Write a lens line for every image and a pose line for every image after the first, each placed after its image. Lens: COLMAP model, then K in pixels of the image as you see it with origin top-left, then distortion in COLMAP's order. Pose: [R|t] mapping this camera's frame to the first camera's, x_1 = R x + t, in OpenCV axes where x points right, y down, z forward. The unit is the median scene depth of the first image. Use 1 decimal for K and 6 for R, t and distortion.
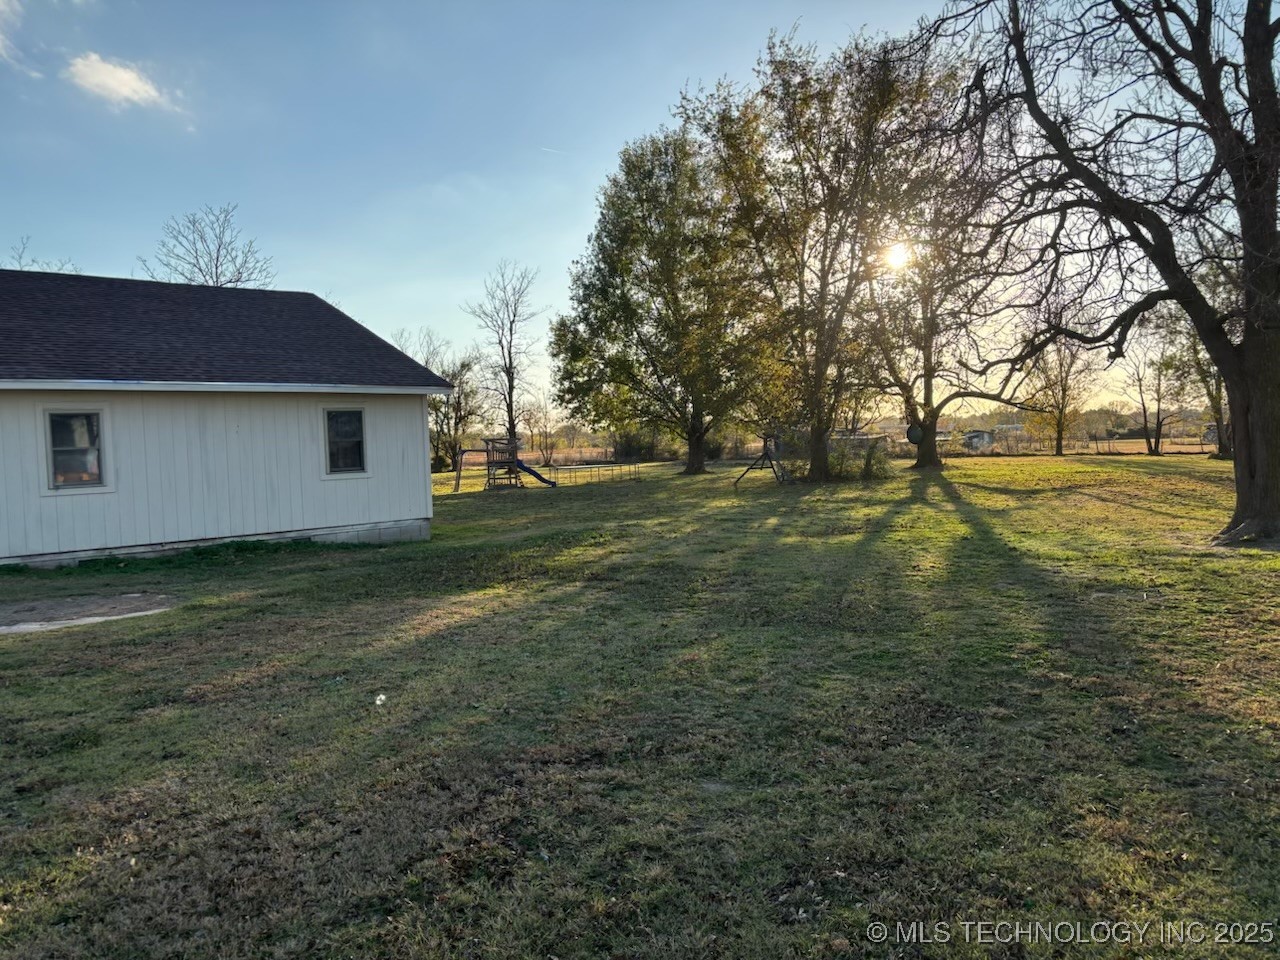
lens RADIAL K [[967.4, 0, 608.3], [0, 967.4, 489.3], [0, 0, 1]] dist [0.058880, -0.047811]
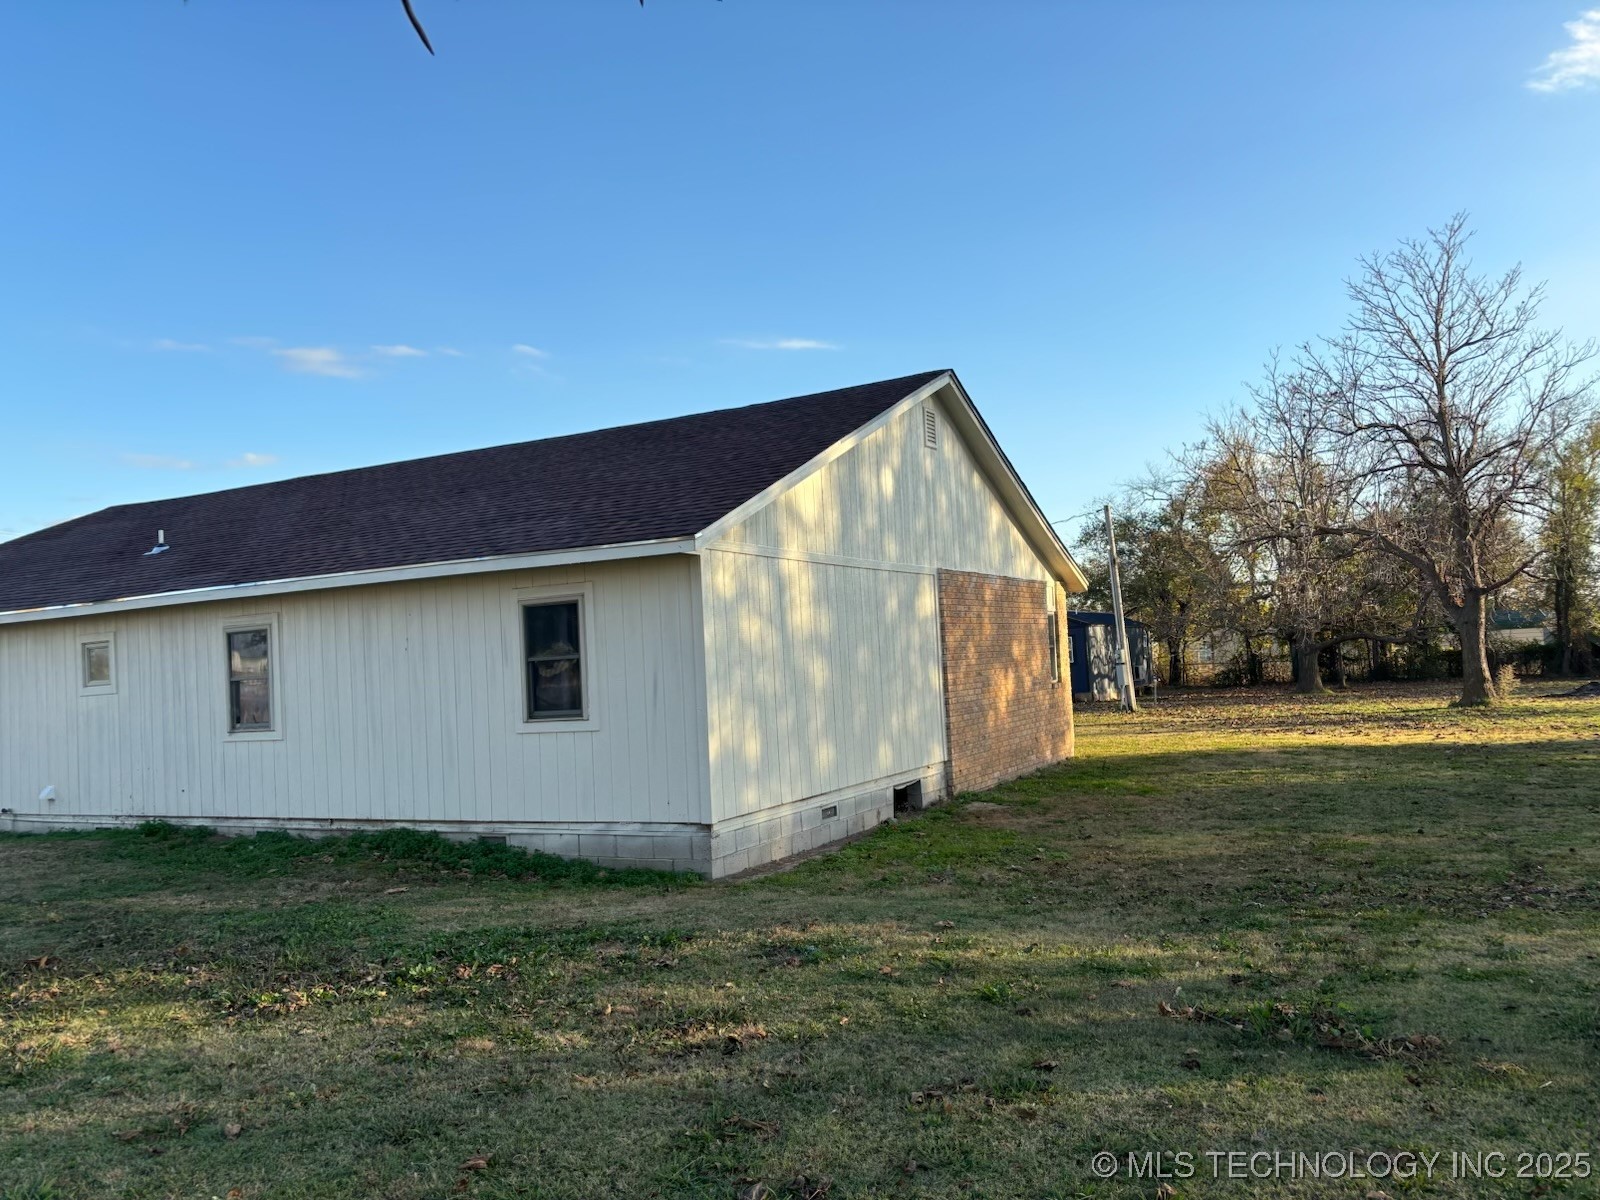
lens RADIAL K [[1209.2, 0, 799.5], [0, 1209.2, 607.5], [0, 0, 1]] dist [0.058880, -0.047811]
pose [[0.325713, -0.028834, -0.945029, 0.410244], [-0.006463, 0.999444, -0.032722, -0.059972], [0.945447, 0.016765, 0.325345, 0.981168]]
